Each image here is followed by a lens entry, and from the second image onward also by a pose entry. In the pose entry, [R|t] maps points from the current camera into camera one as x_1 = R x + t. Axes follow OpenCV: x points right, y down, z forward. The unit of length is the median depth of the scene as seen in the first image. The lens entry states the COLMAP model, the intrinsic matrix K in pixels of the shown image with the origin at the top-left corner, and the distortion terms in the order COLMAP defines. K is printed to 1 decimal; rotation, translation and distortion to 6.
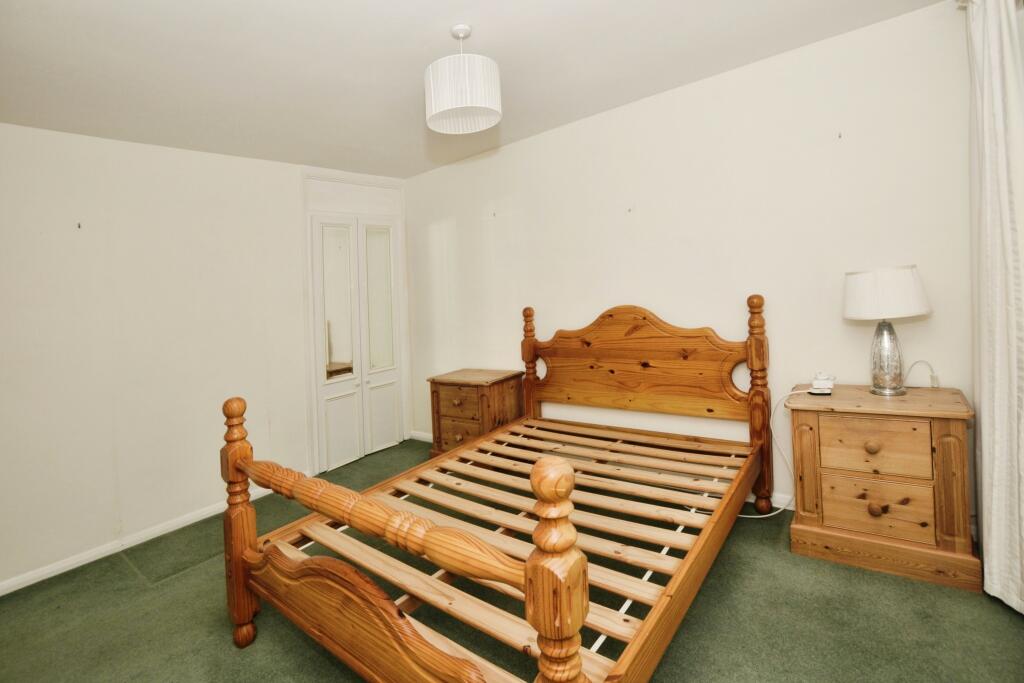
lens RADIAL K [[458.0, 0, 513.4], [0, 458.0, 322.5], [0, 0, 1]] dist [-0.027953, 0.001203]
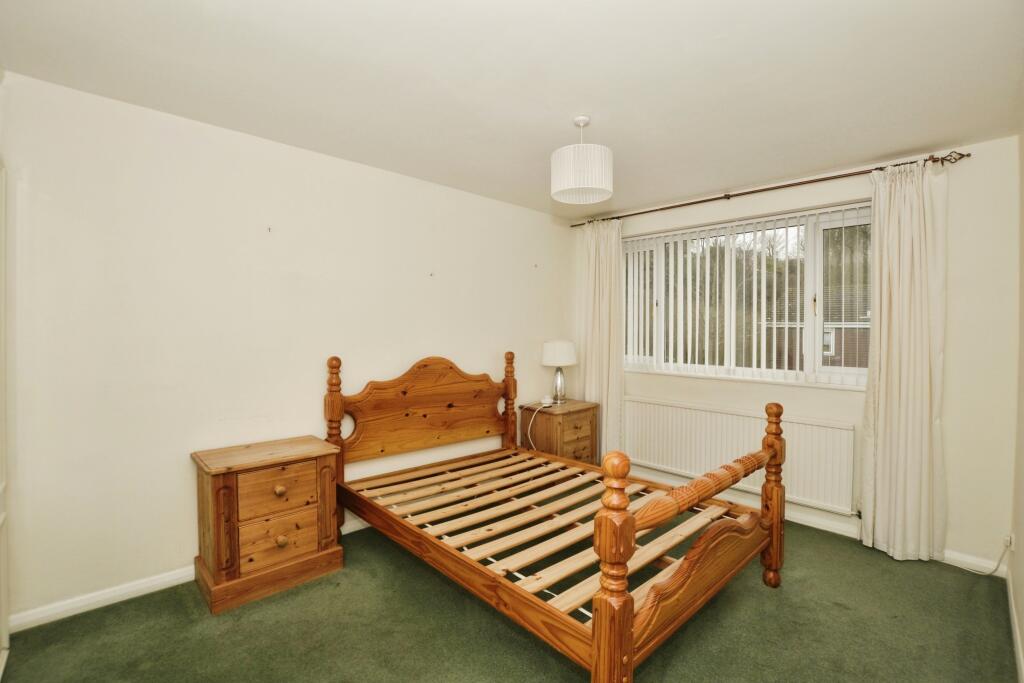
lens RADIAL K [[450.1, 0, 512.0], [0, 450.1, 341.5], [0, 0, 1]] dist [-0.032543, -0.000228]
pose [[0.155516, 0.075687, 0.984930, -0.880982], [0.052192, 0.995038, -0.084705, 0.031255], [-0.986454, 0.064578, 0.150794, 0.631074]]
